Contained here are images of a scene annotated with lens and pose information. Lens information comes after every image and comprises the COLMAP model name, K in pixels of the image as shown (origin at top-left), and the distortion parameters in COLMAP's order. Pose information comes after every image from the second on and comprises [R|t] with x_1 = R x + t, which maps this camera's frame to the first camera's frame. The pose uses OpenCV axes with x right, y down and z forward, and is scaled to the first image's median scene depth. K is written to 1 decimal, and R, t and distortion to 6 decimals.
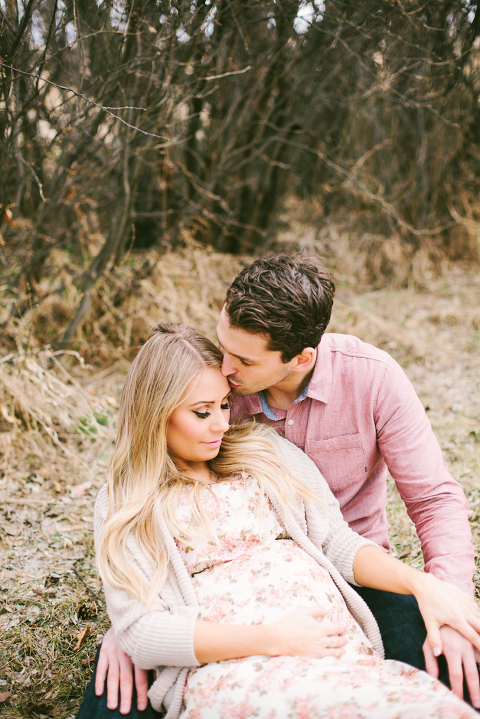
lens RADIAL K [[986.1, 0, 212.5], [0, 986.1, 359.7], [0, 0, 1]] dist [-0.139429, -0.015409]
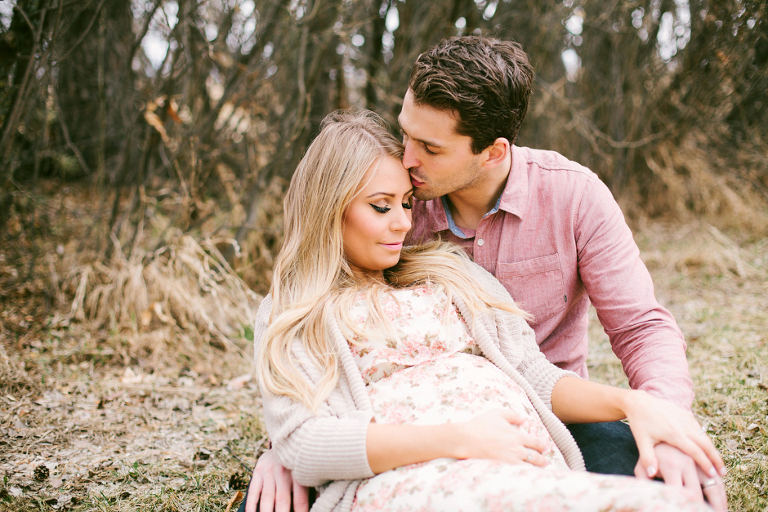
lens RADIAL K [[1060.1, 0, 384.0], [0, 1060.1, 256.0], [0, 0, 1]] dist [-0.122857, 0.021095]
pose [[0.999669, 0.025358, -0.004392, -0.003160], [-0.025731, 0.988295, -0.150371, 0.226374], [0.000528, 0.150434, 0.988620, 0.057879]]
